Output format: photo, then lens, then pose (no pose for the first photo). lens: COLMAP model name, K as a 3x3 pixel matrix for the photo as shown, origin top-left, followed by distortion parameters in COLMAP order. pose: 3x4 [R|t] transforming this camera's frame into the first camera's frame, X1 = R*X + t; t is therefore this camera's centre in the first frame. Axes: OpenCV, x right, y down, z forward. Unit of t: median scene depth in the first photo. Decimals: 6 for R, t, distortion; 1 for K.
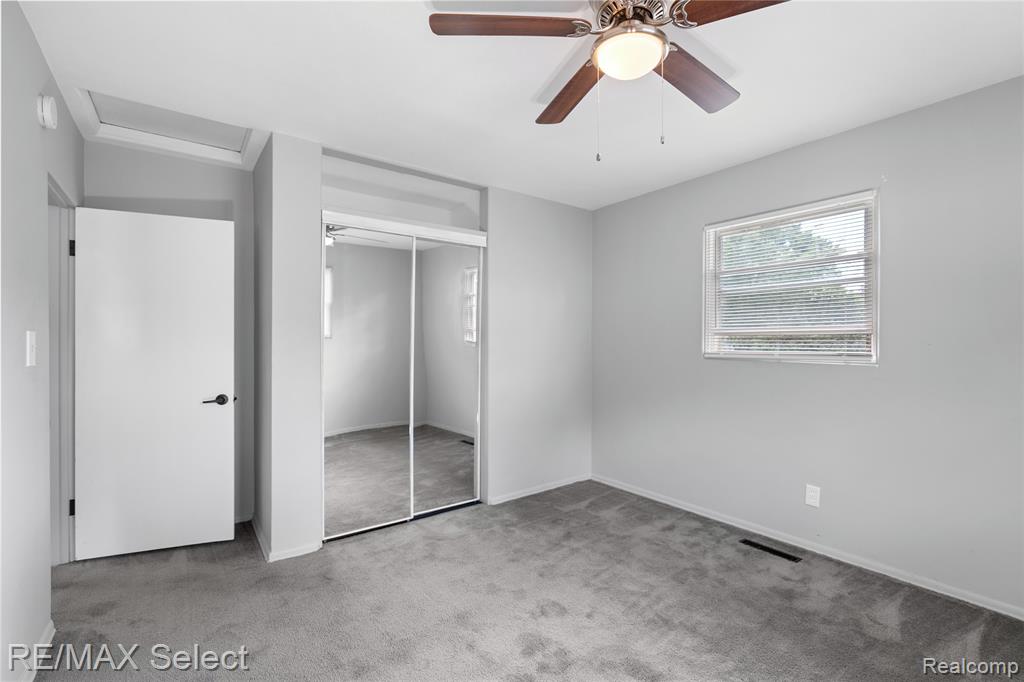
lens RADIAL K [[458.2, 0, 517.7], [0, 458.2, 340.8], [0, 0, 1]] dist [-0.004762, 0.001081]
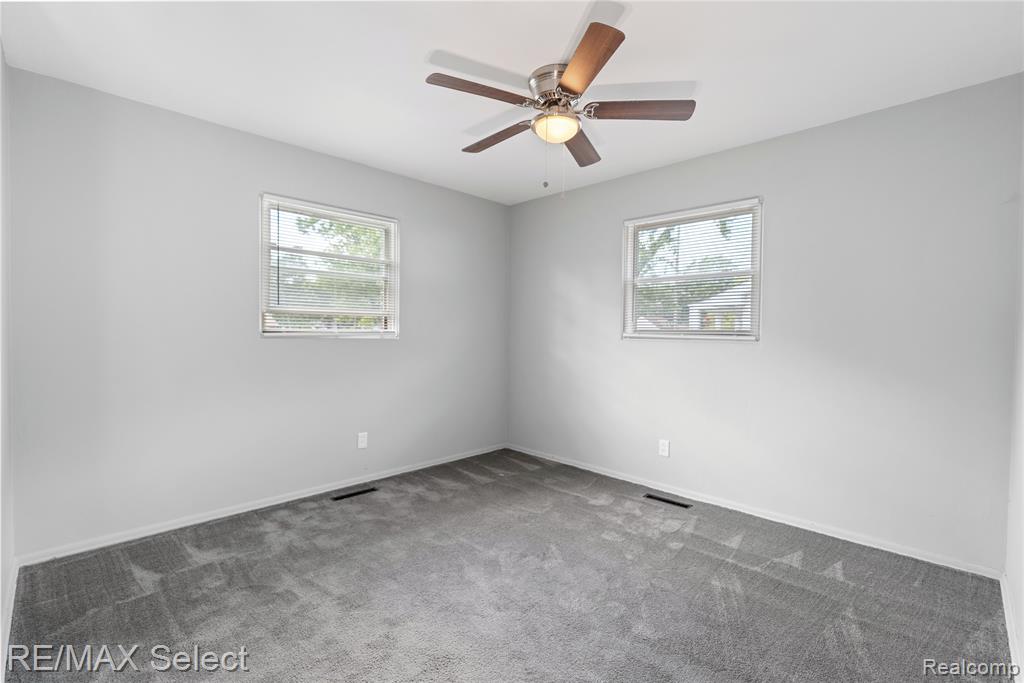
lens RADIAL K [[458.2, 0, 517.7], [0, 458.2, 341.3], [0, 0, 1]] dist [-0.004762, 0.001081]
pose [[-0.142437, -0.031479, 0.989303, -0.673083], [-0.015619, 0.999441, 0.029553, 0.007877], [-0.989681, -0.011243, -0.142849, 0.718186]]
